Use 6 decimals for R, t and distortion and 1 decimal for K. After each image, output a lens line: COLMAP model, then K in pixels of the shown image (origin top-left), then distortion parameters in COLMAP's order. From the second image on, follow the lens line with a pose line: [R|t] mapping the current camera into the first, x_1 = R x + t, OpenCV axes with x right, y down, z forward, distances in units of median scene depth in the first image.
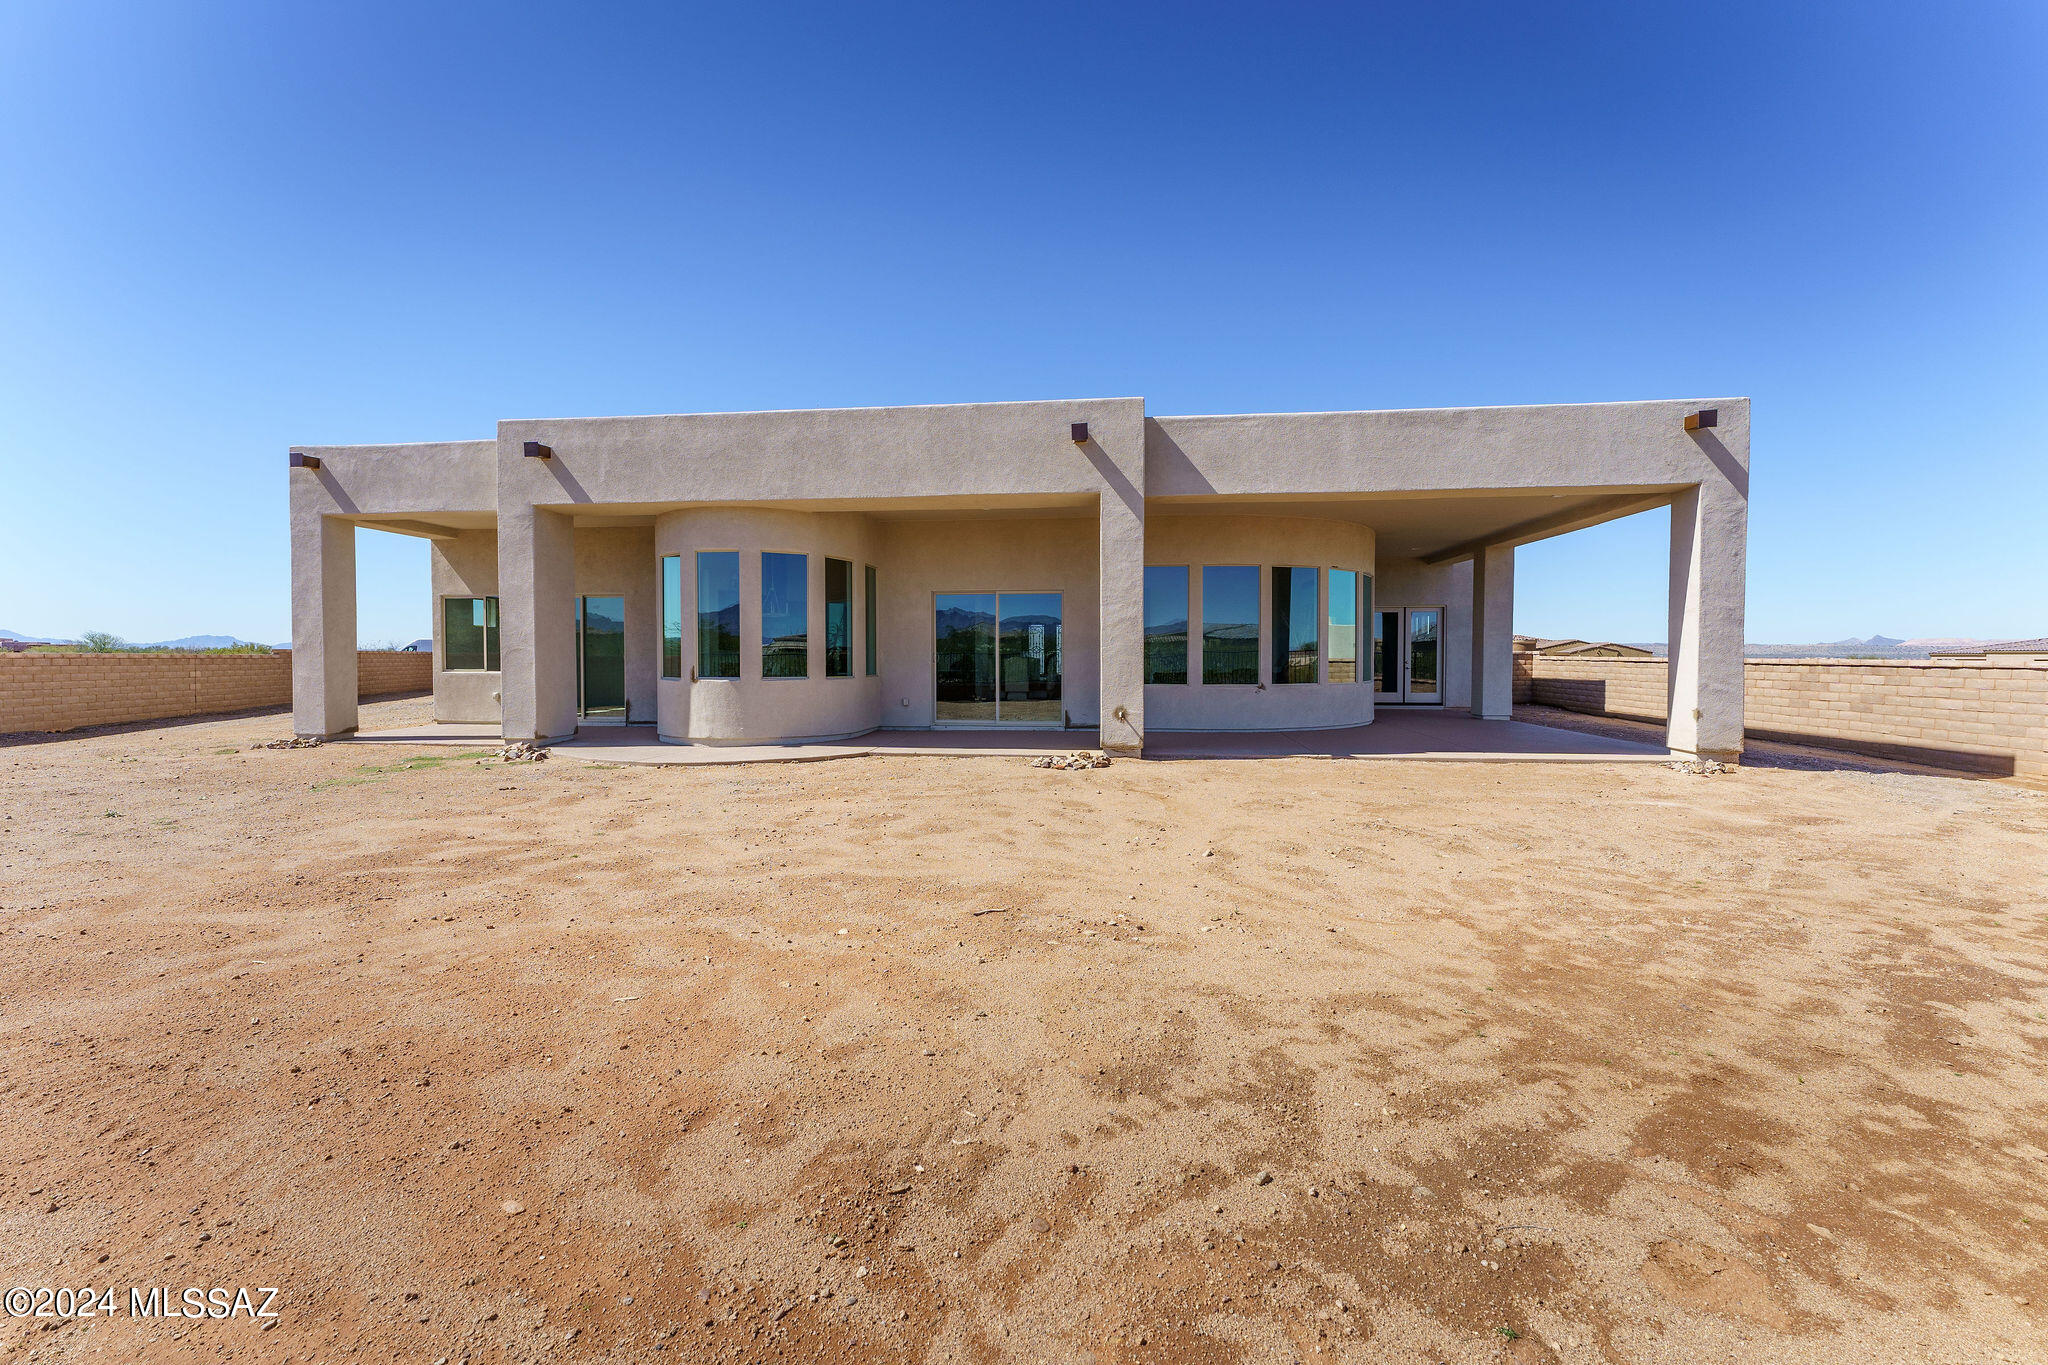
lens RADIAL K [[831.0, 0, 1020.2], [0, 831.0, 677.1], [0, 0, 1]] dist [-0.001999, 0.000030]
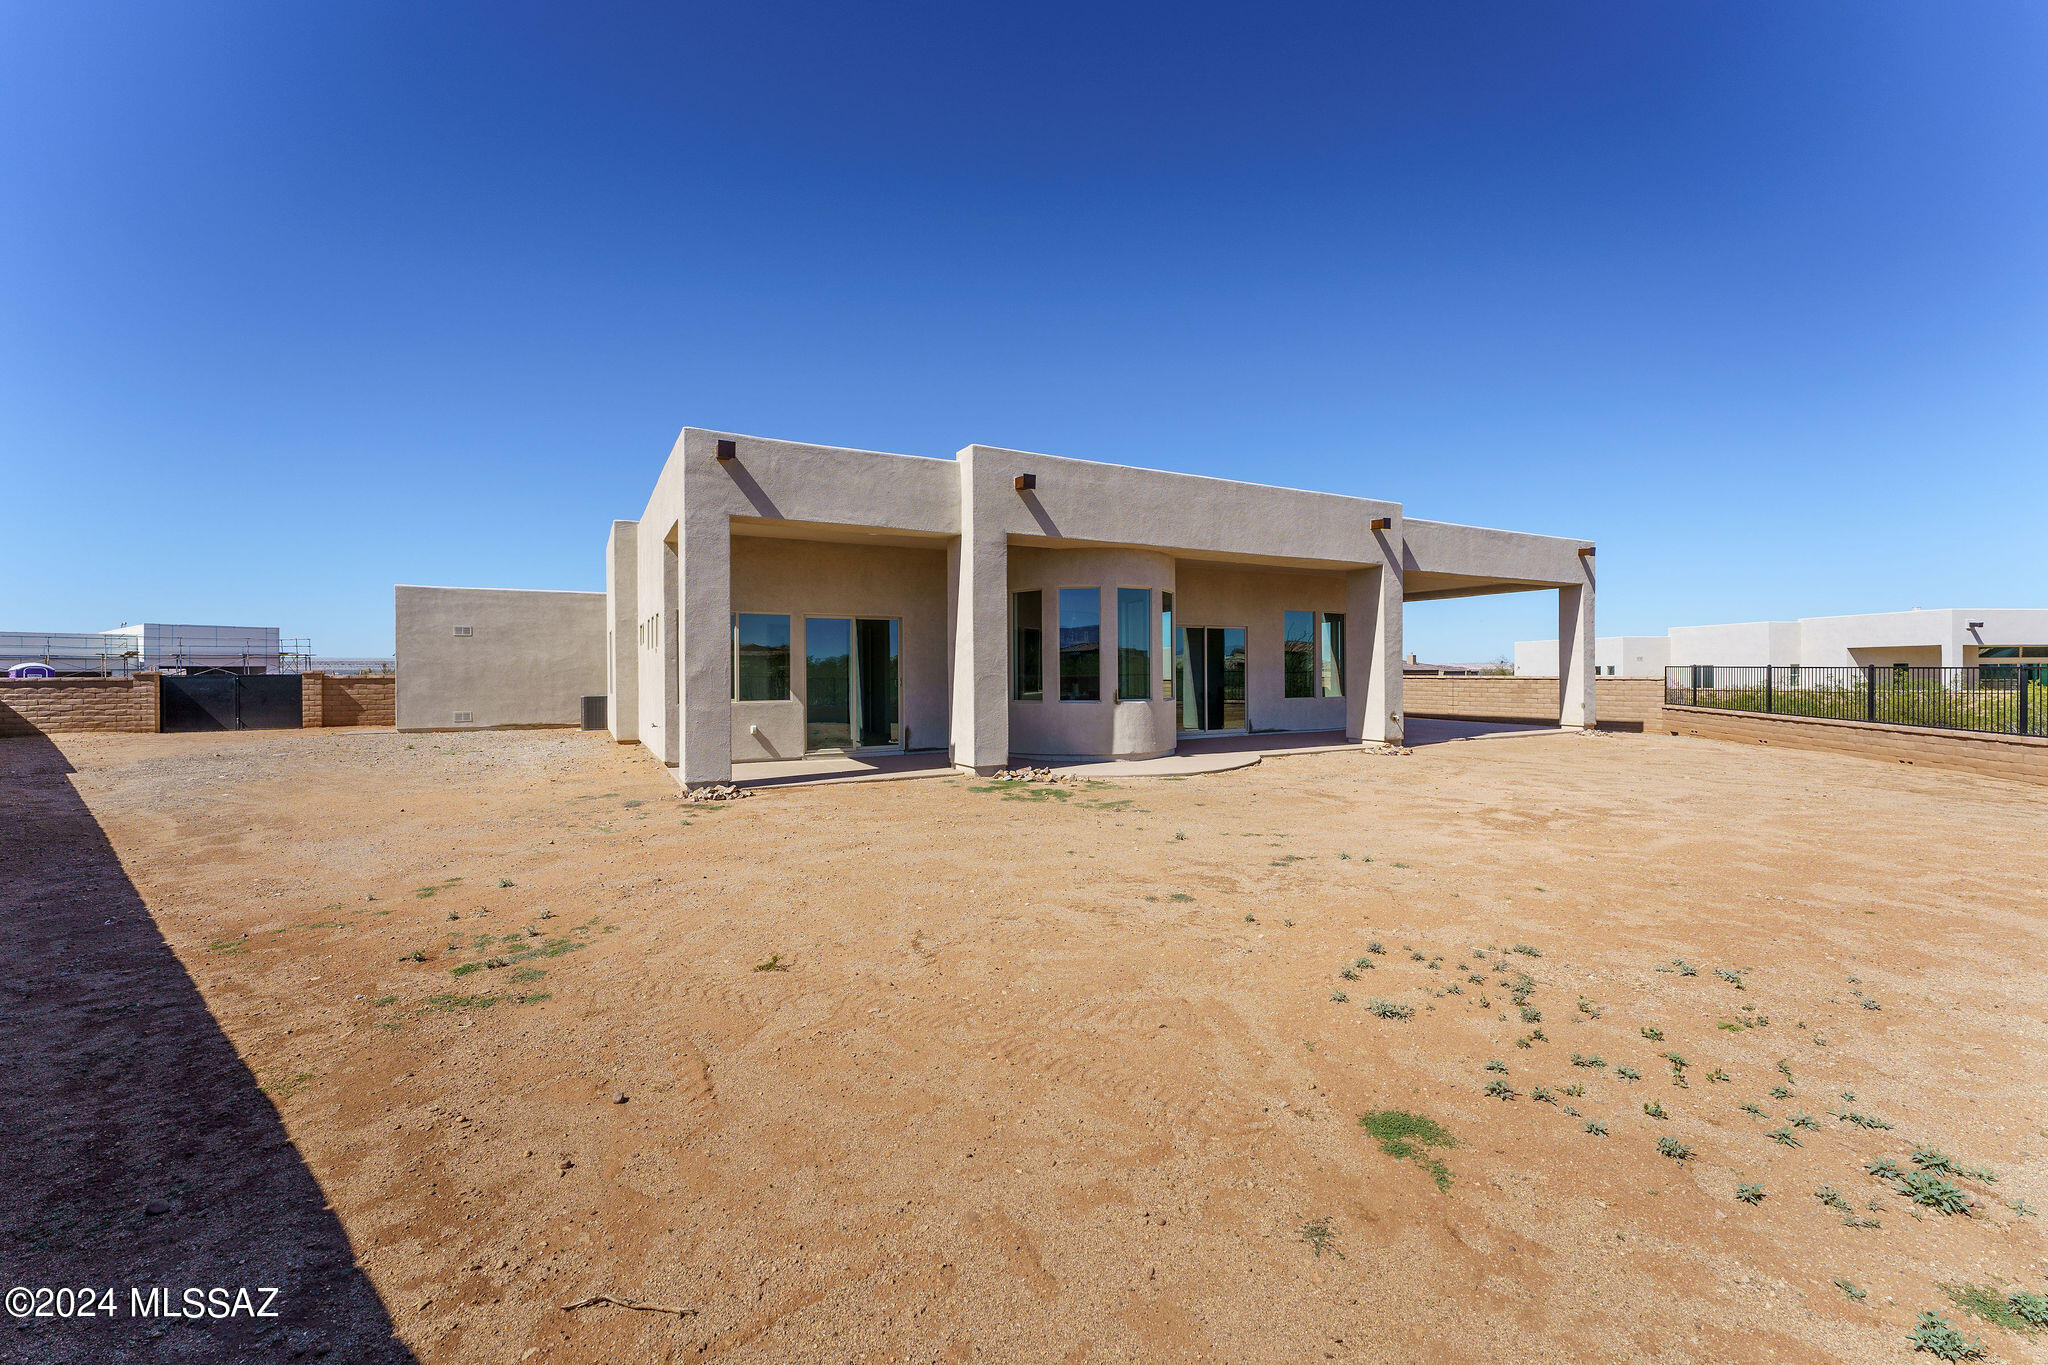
lens RADIAL K [[831.0, 0, 1020.2], [0, 831.0, 677.1], [0, 0, 1]] dist [-0.001999, 0.000030]
pose [[0.818624, -0.008072, 0.574273, -1.136644], [0.021870, 0.999614, -0.017125, -0.013722], [-0.573914, 0.026578, 0.818485, 0.162257]]
